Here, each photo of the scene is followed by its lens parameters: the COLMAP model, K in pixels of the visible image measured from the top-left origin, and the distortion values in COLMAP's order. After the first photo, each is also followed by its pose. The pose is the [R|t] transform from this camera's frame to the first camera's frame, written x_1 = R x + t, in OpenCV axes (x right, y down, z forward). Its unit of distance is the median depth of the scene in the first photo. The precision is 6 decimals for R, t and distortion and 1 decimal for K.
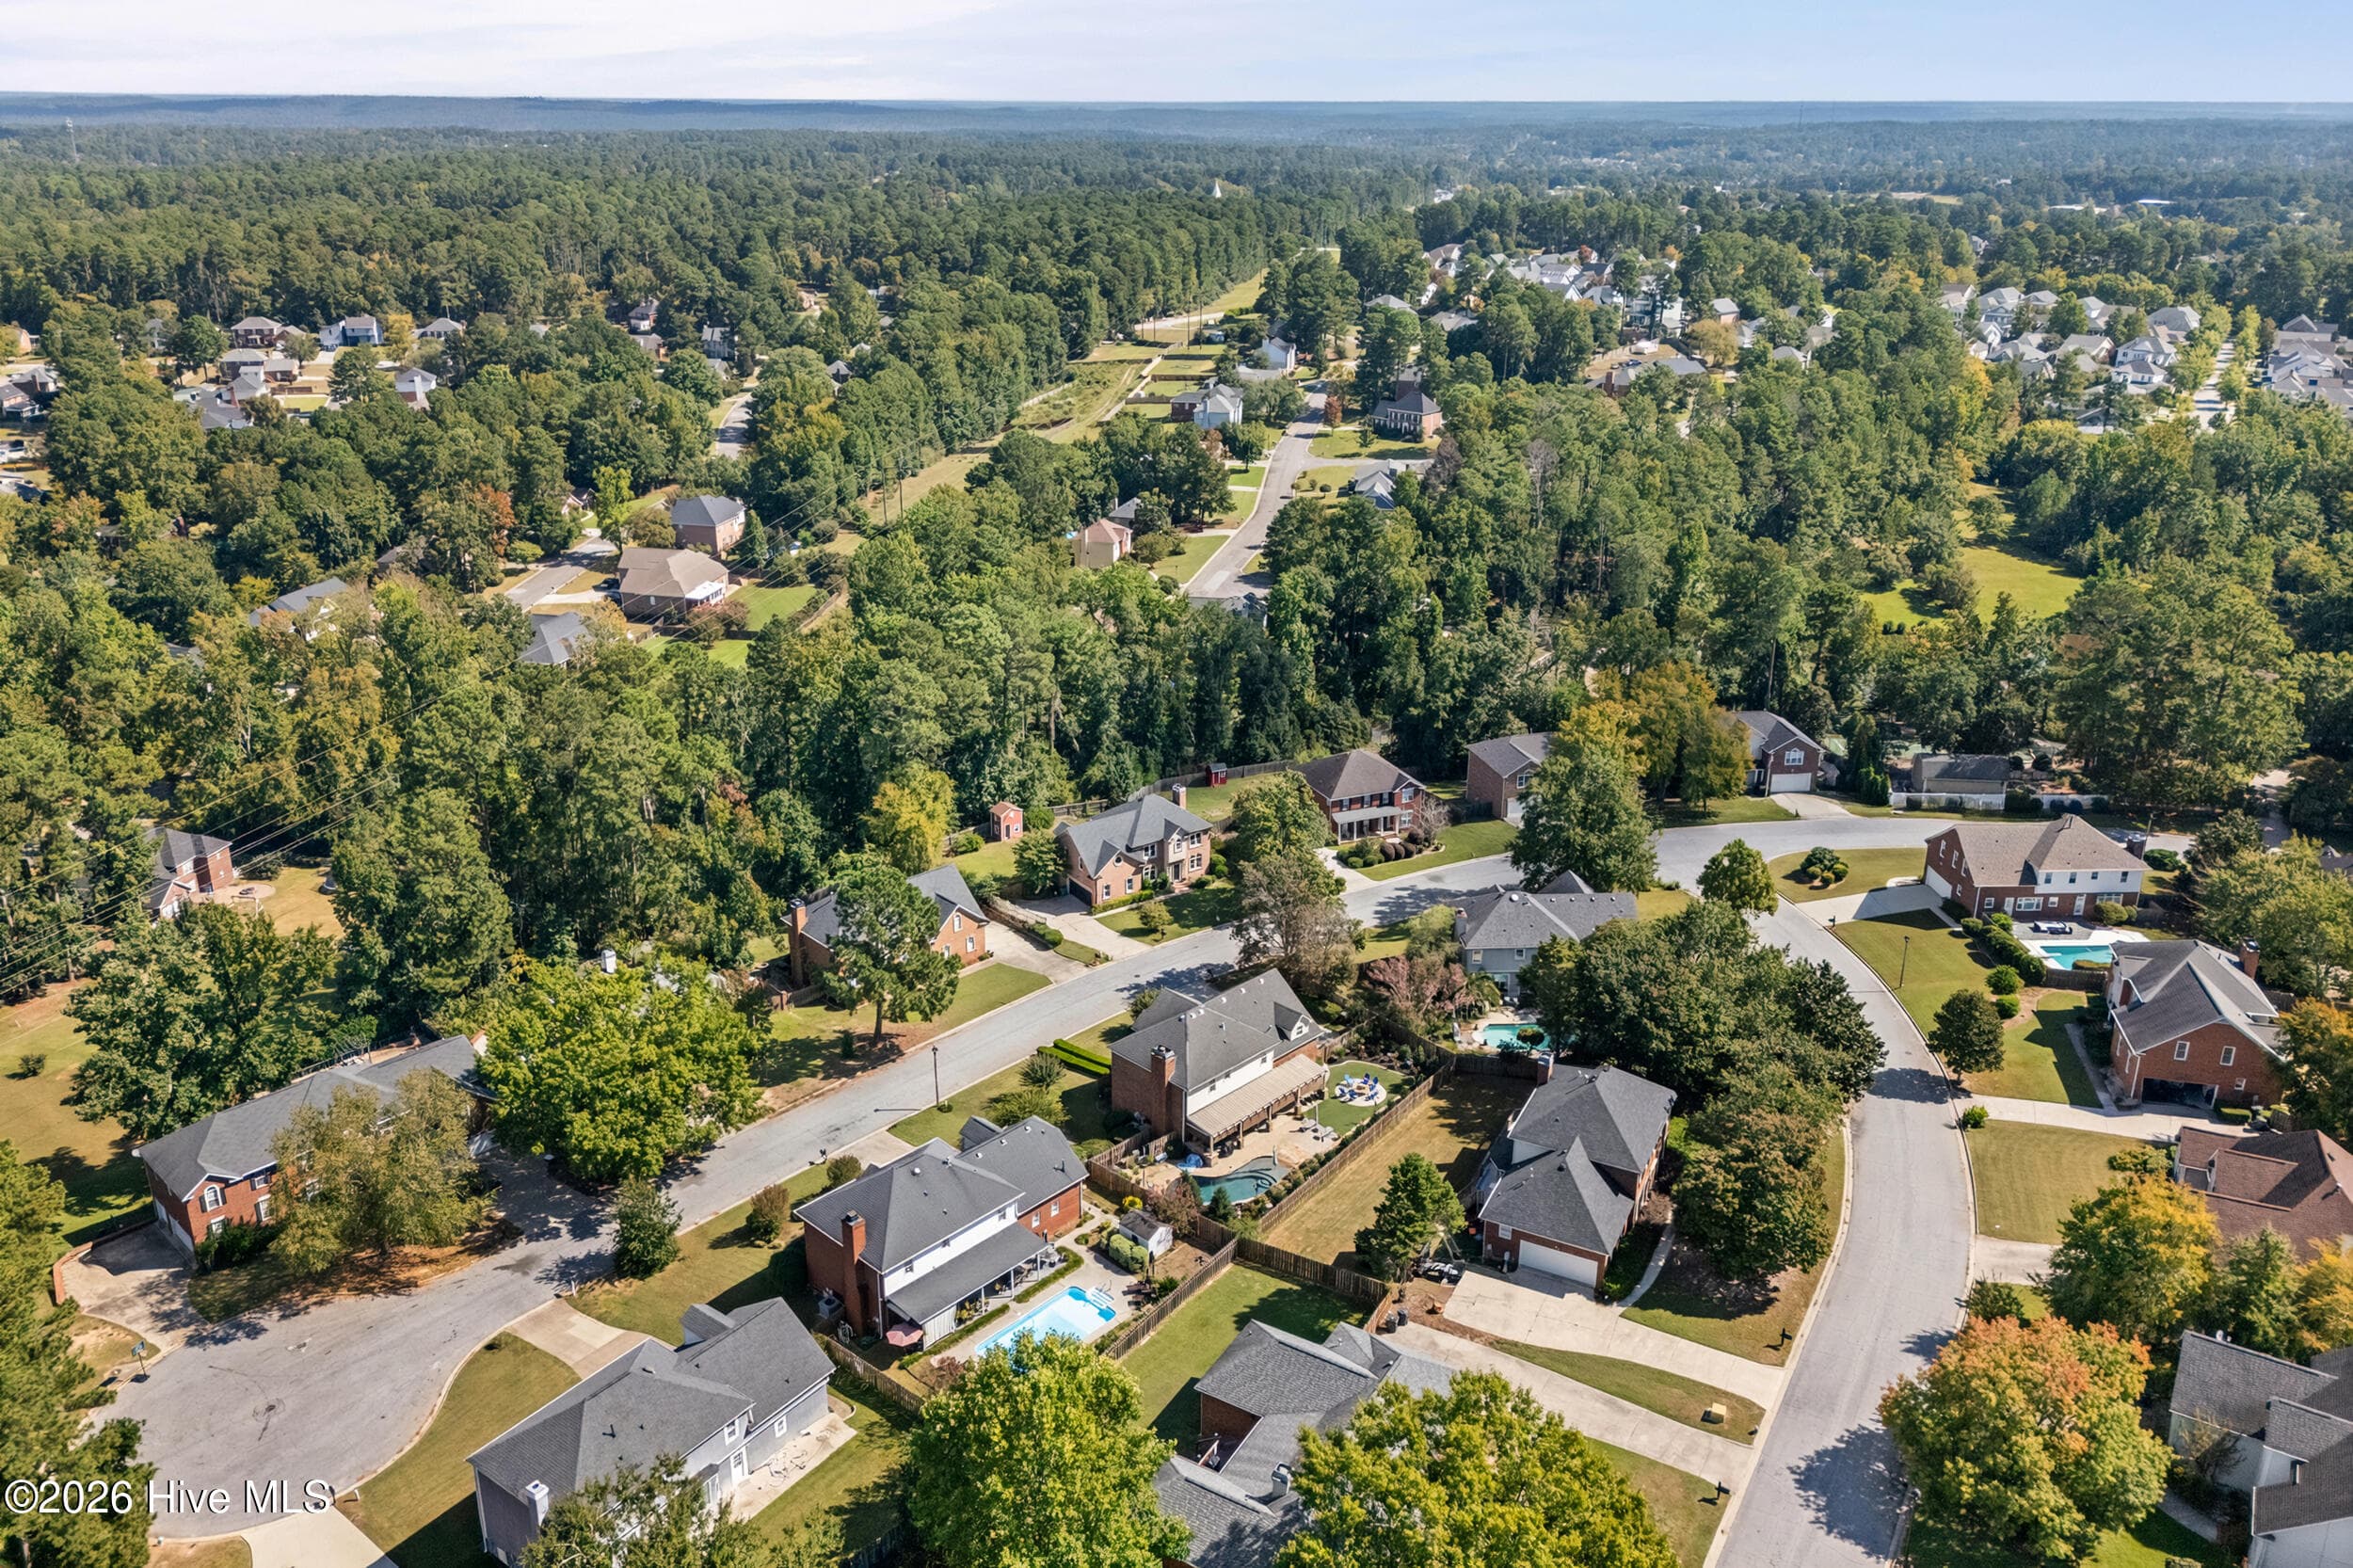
lens RADIAL K [[1933.6, 0, 1176.5], [0, 1933.6, 700.9], [0, 0, 1]] dist [0.112827, 0.002326]
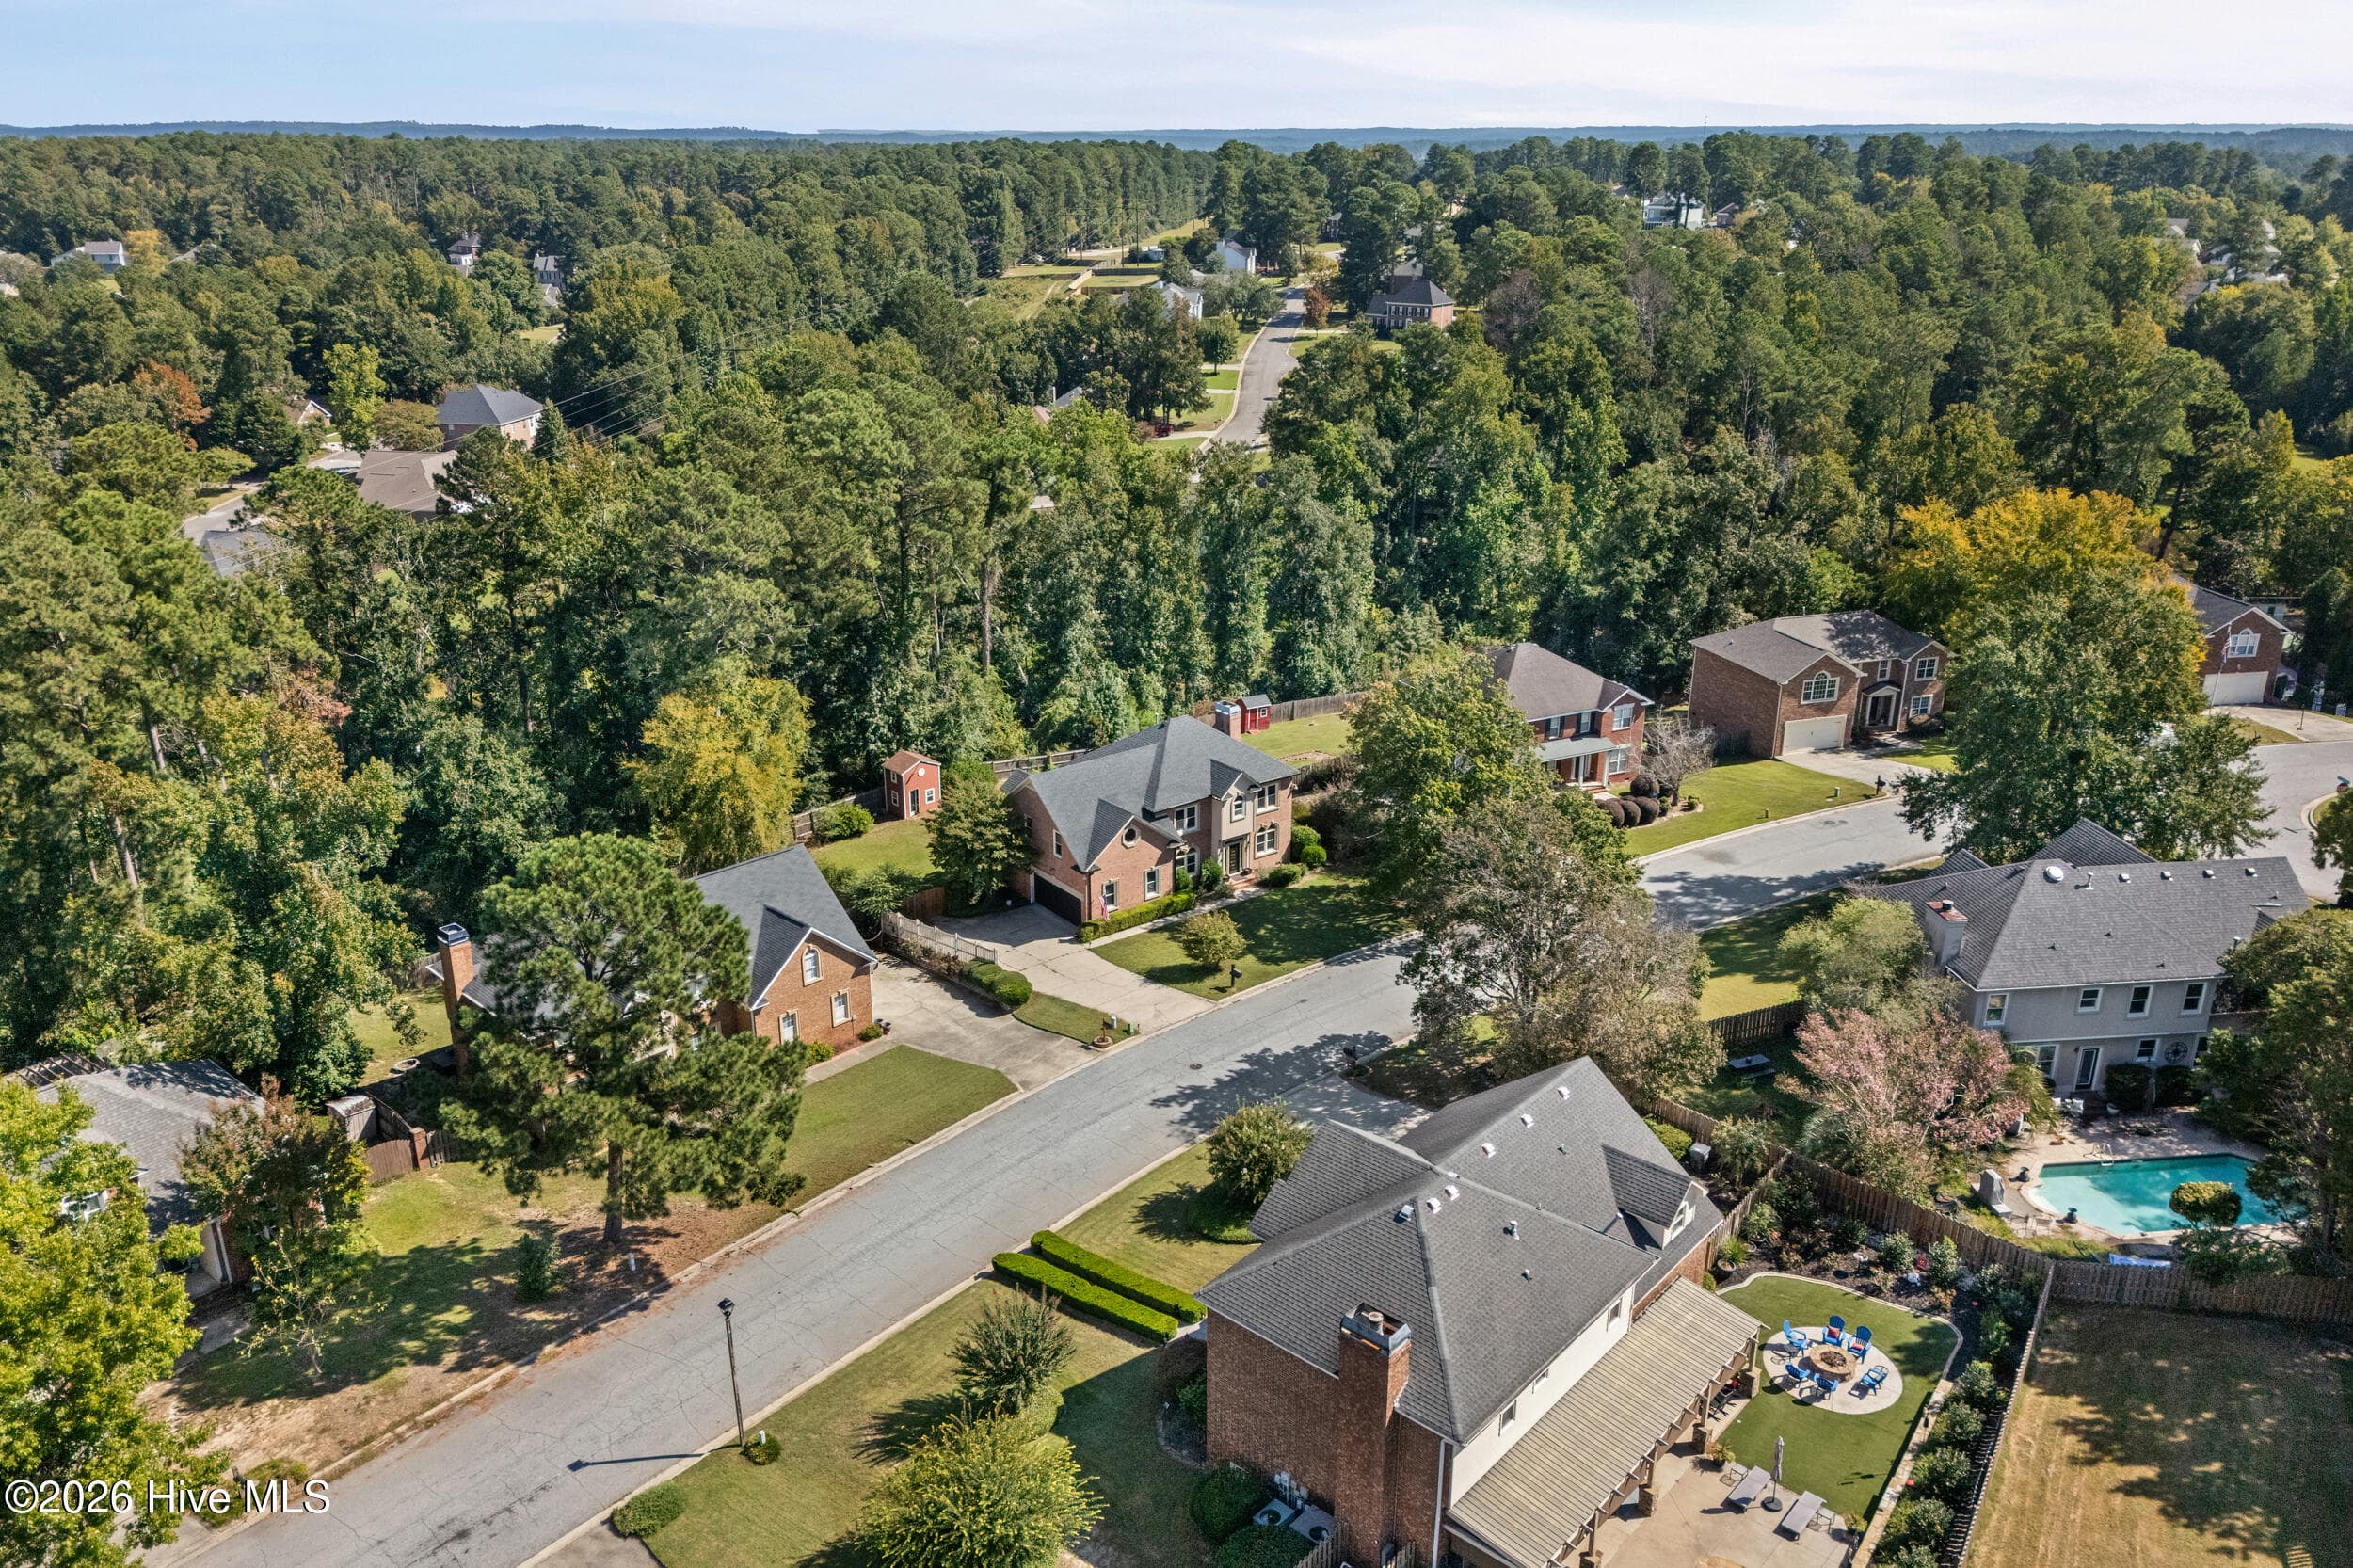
lens RADIAL K [[1820.8, 0, 1176.5], [0, 1820.8, 784.0], [0, 0, 1]] dist [0.058884, -0.006023]
pose [[0.998318, -0.024267, 0.052643, -0.041186], [0.023171, 0.999504, 0.021341, 0.056133], [-0.053135, -0.020085, 0.998385, 0.493436]]
